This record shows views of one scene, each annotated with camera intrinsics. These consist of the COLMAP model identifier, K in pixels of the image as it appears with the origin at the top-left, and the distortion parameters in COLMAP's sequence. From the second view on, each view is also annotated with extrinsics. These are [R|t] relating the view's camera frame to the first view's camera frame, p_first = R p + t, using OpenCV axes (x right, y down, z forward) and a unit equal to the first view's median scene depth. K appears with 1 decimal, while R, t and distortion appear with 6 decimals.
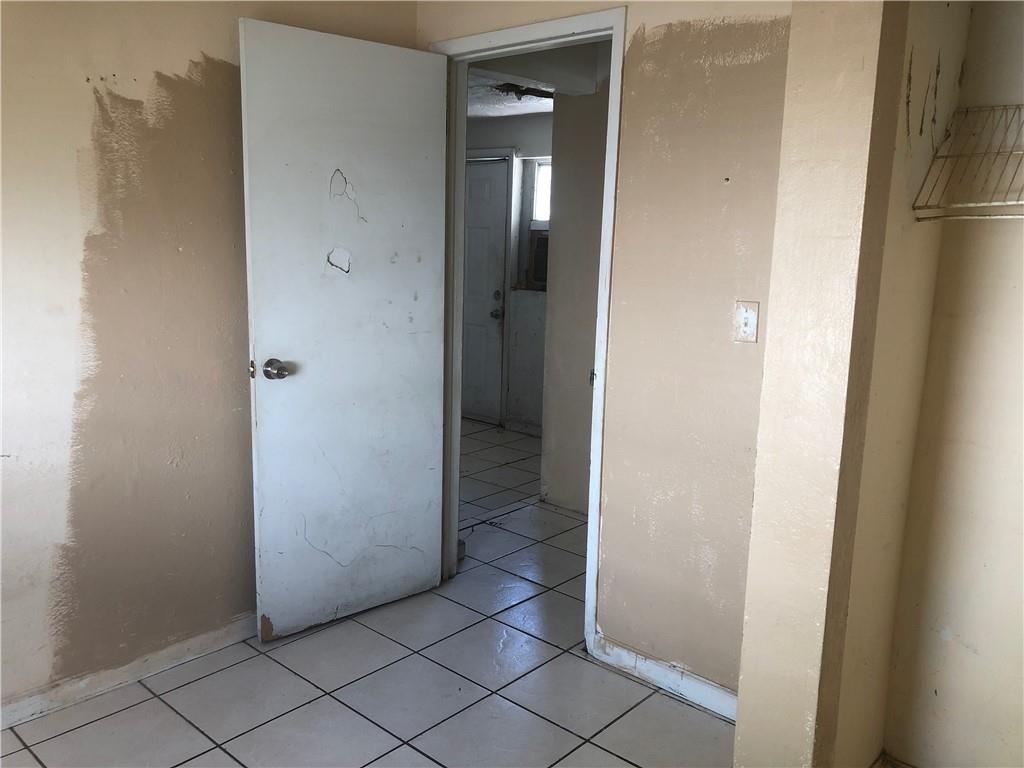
lens RADIAL K [[858.4, 0, 508.1], [0, 858.4, 385.7], [0, 0, 1]] dist [0.057161, -0.037894]
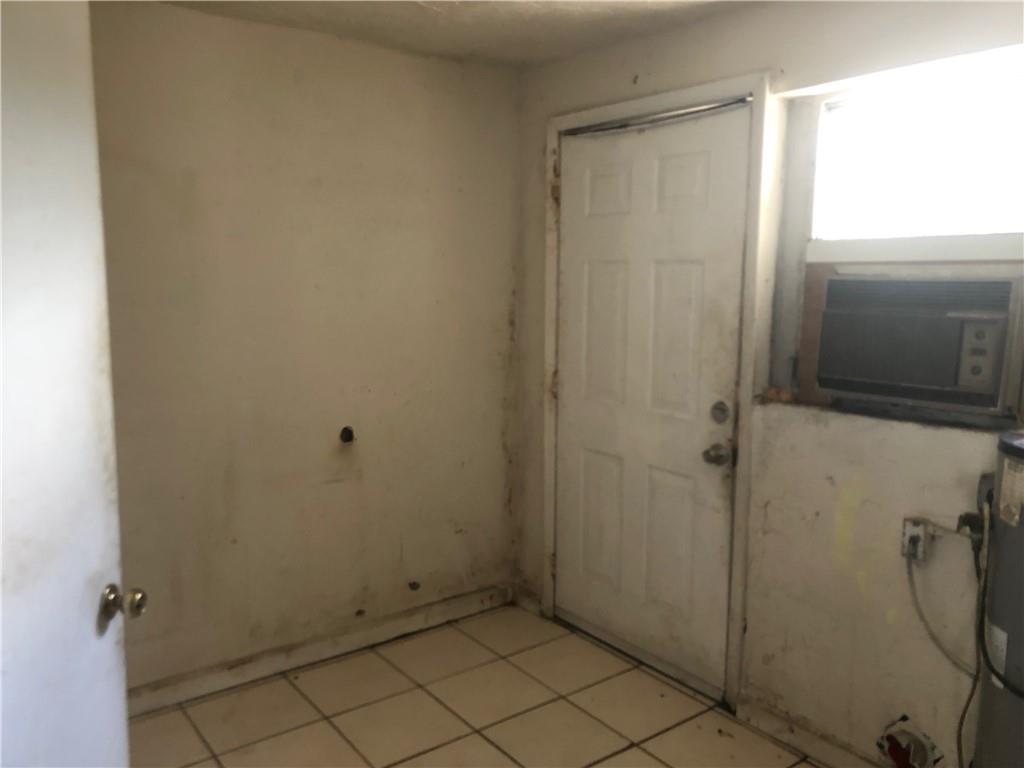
lens RADIAL K [[858.4, 0, 511.3], [0, 858.4, 382.8], [0, 0, 1]] dist [0.057161, -0.037894]
pose [[0.976444, 0.010043, -0.215536, -0.022195], [-0.019849, 0.998861, -0.043382, -0.099435], [0.214855, 0.046638, 0.975532, 0.548633]]
